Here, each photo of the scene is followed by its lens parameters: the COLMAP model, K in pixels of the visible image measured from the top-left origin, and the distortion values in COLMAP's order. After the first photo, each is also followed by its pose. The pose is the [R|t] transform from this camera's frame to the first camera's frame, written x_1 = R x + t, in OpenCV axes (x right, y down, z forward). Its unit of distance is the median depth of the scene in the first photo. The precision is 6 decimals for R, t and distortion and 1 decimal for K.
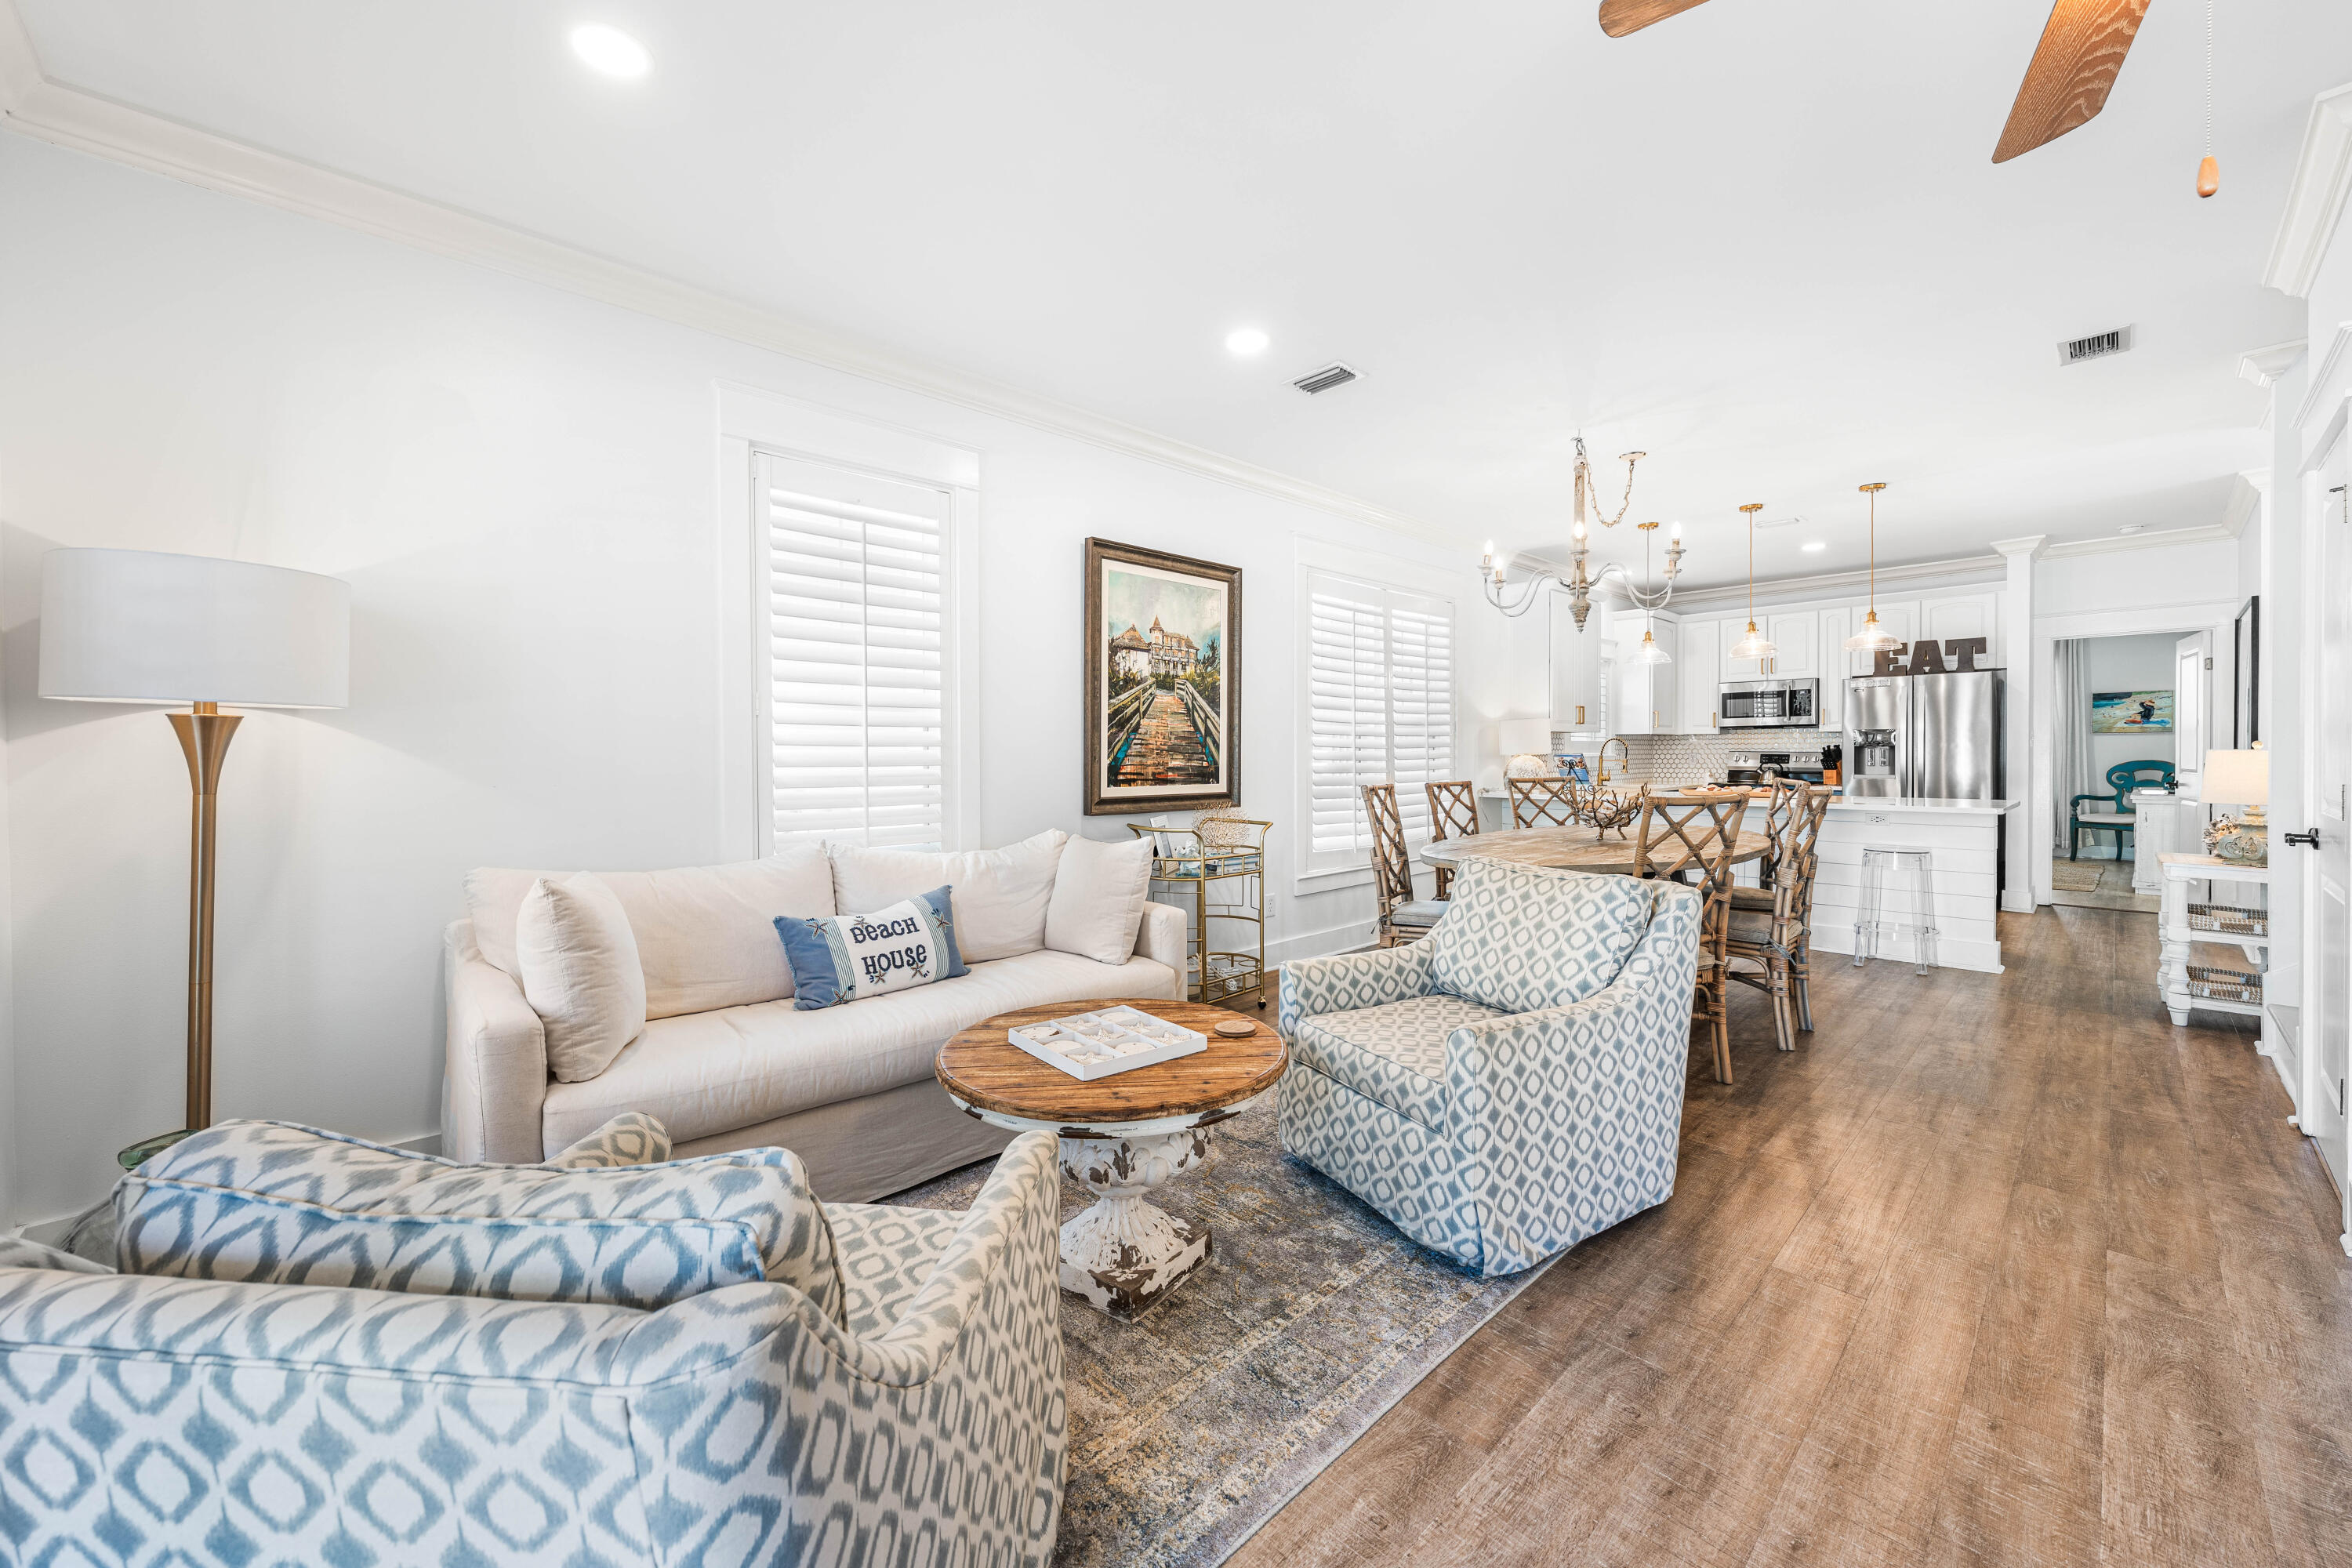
lens RADIAL K [[895.8, 0, 1181.2], [0, 895.8, 762.7], [0, 0, 1]] dist [-0.002137, -0.000334]
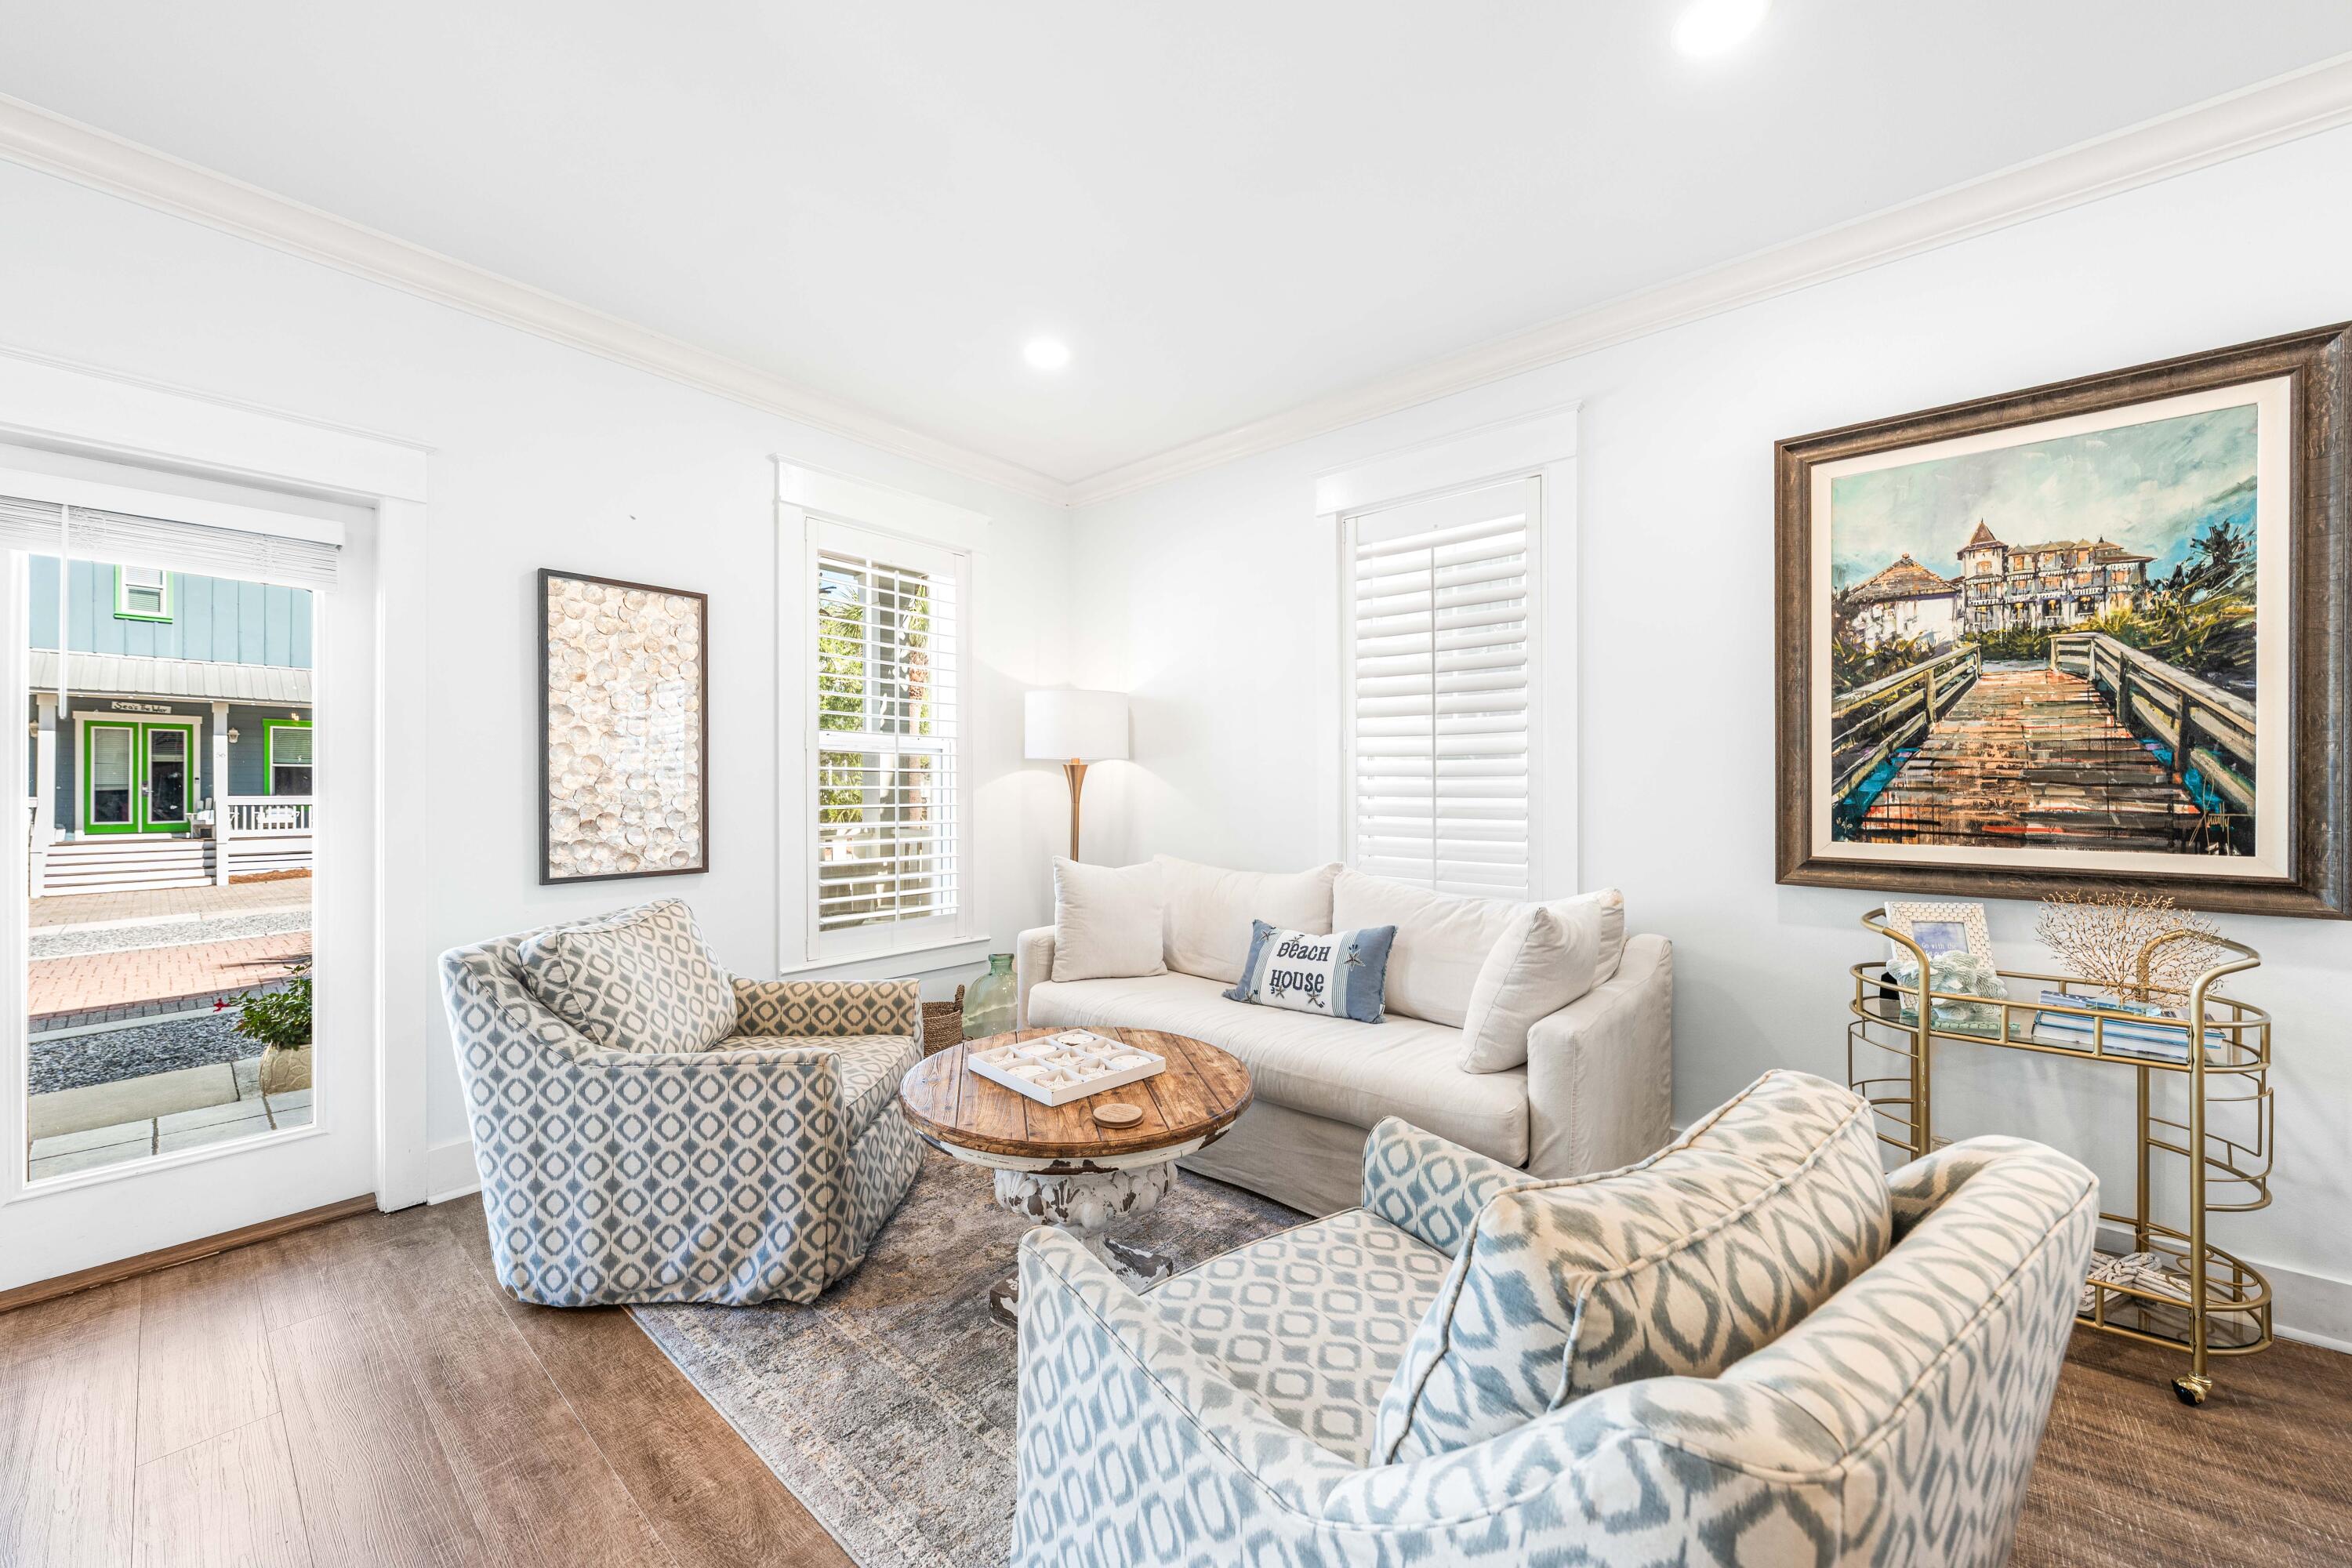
lens RADIAL K [[855.6, 0, 1177.8], [0, 855.6, 781.2], [0, 0, 1]] dist [-0.002168, 0.000337]
pose [[0.104348, 0.002641, -0.994537, 0.292944], [-0.010320, 0.999946, 0.001573, -0.006021], [0.994487, 0.010099, 0.104370, 0.334672]]
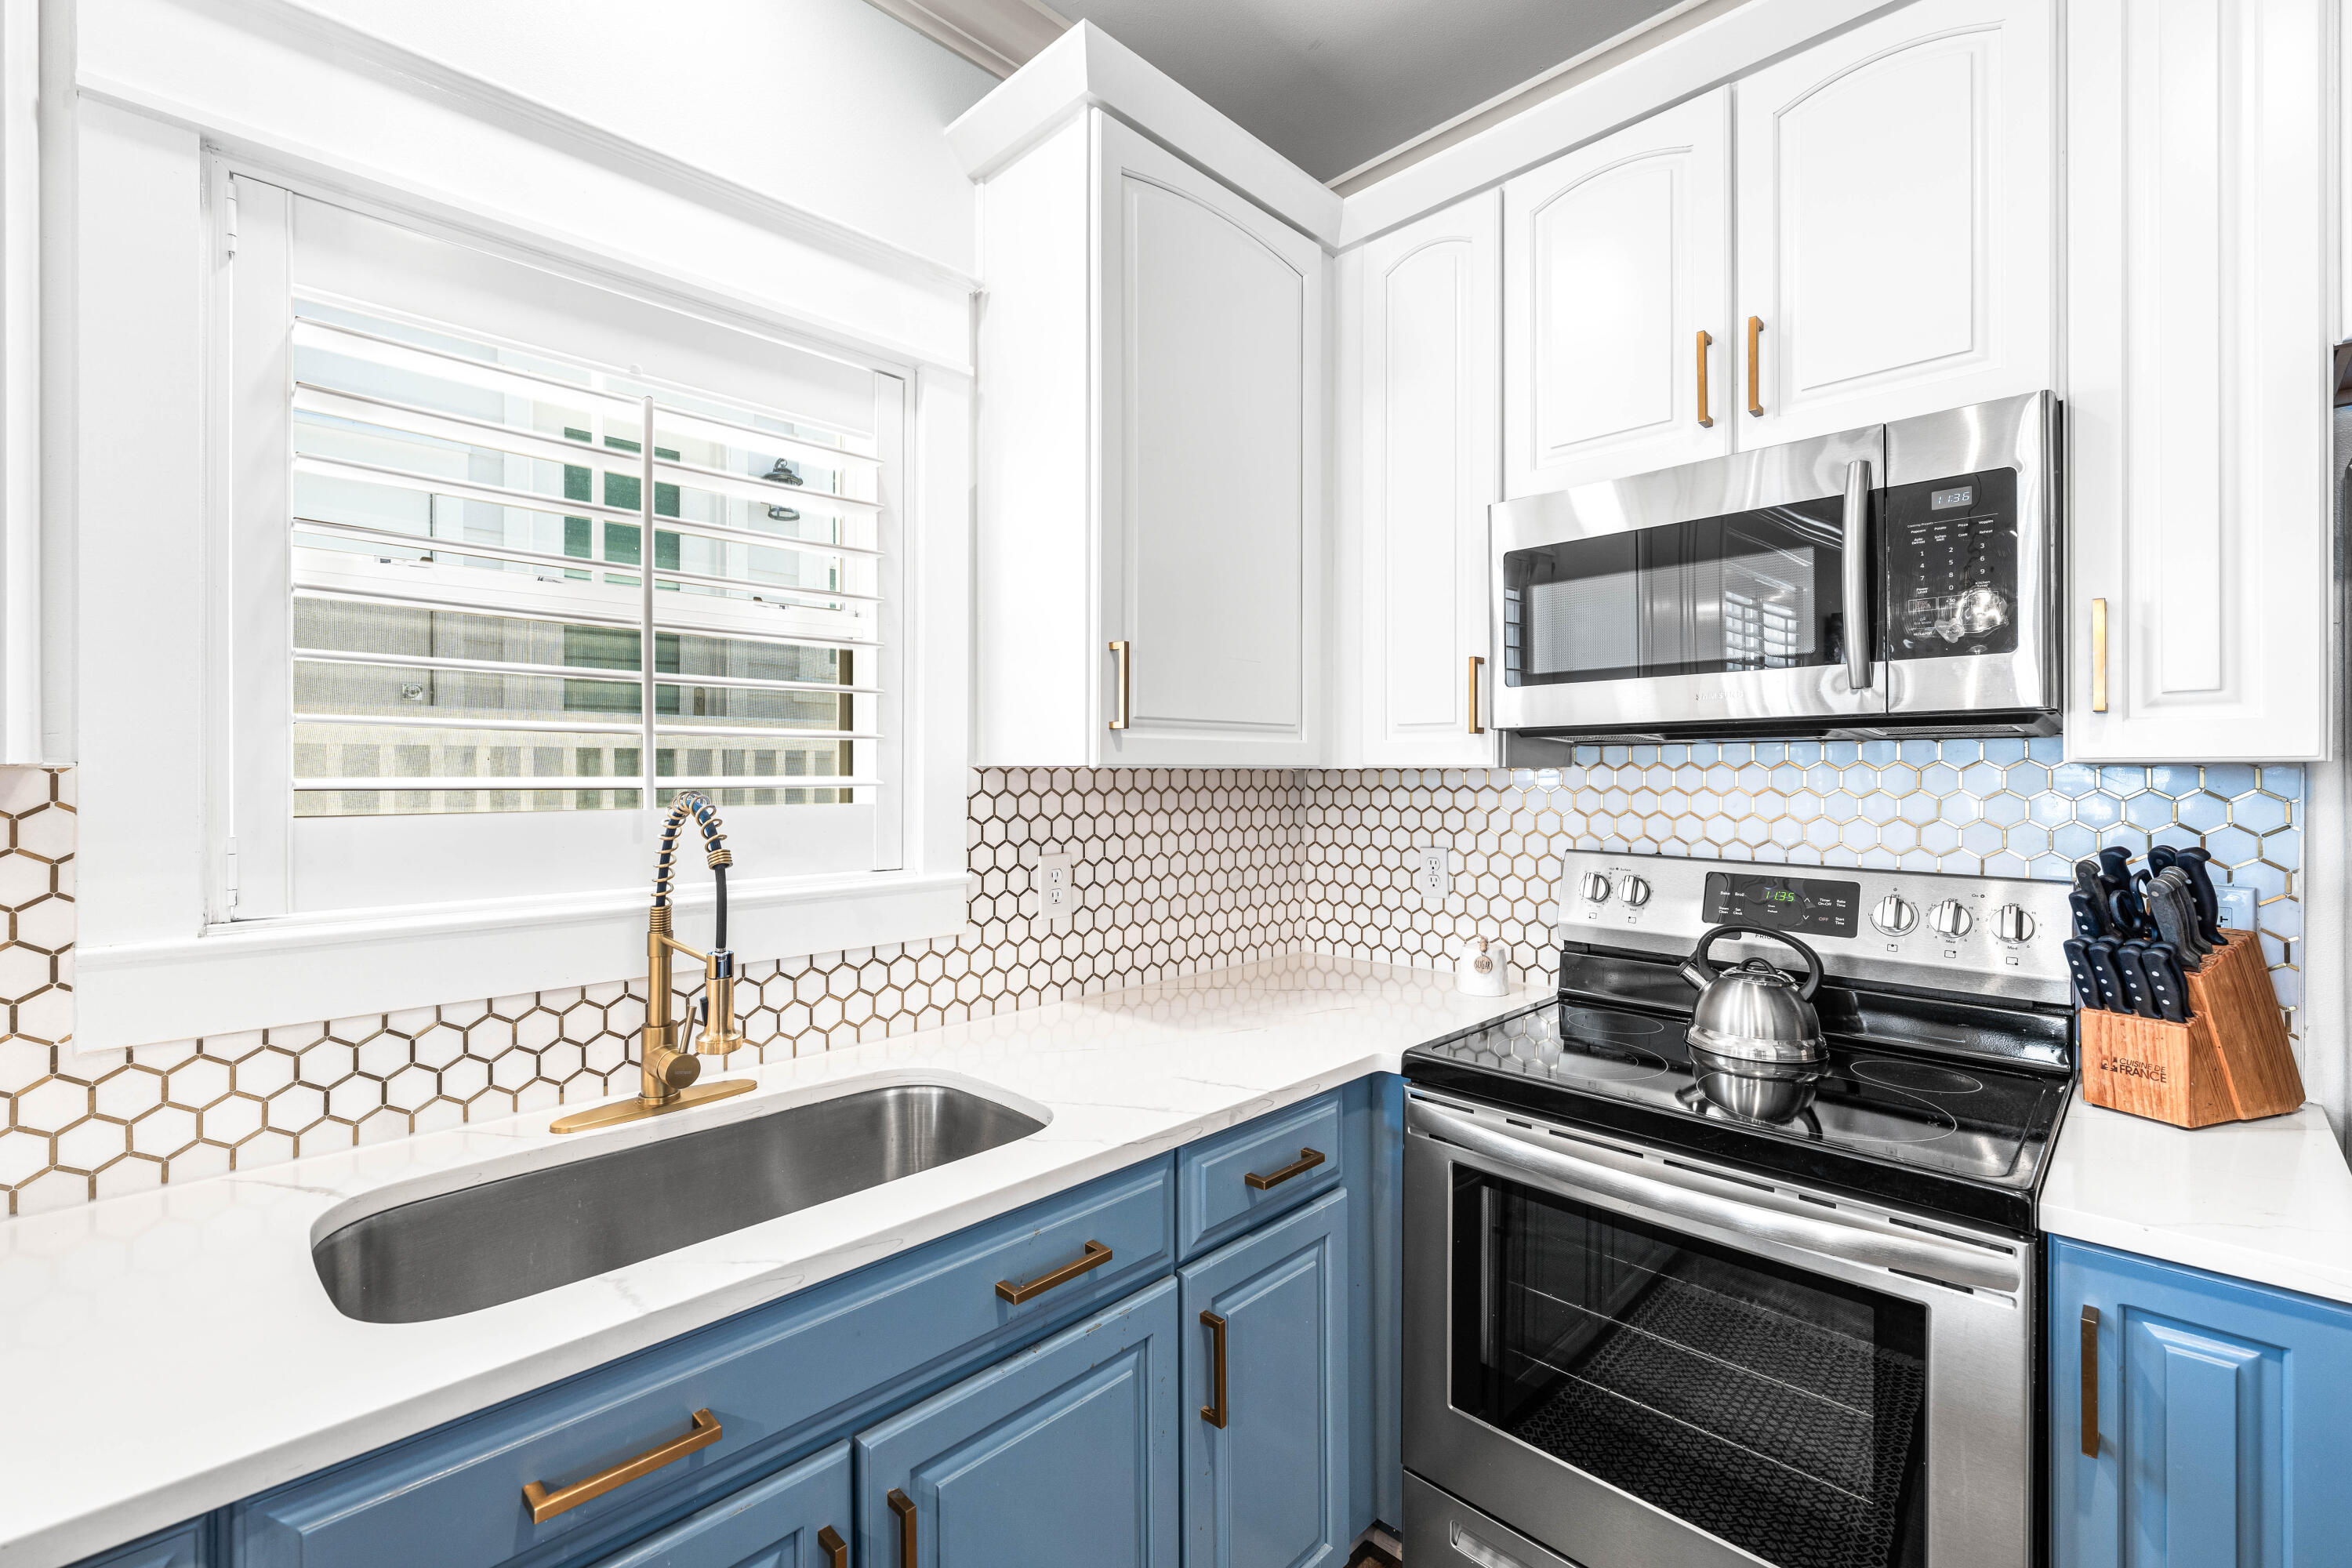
lens RADIAL K [[1040.7, 0, 1176.0], [0, 1040.7, 784.0], [0, 0, 1]] dist [0.002334, 0.000113]
pose [[0.999083, 0.002856, 0.042723, 0.696948], [-0.002745, 0.999993, -0.002660, -0.037378], [-0.042730, 0.002541, 0.999083, 1.040828]]
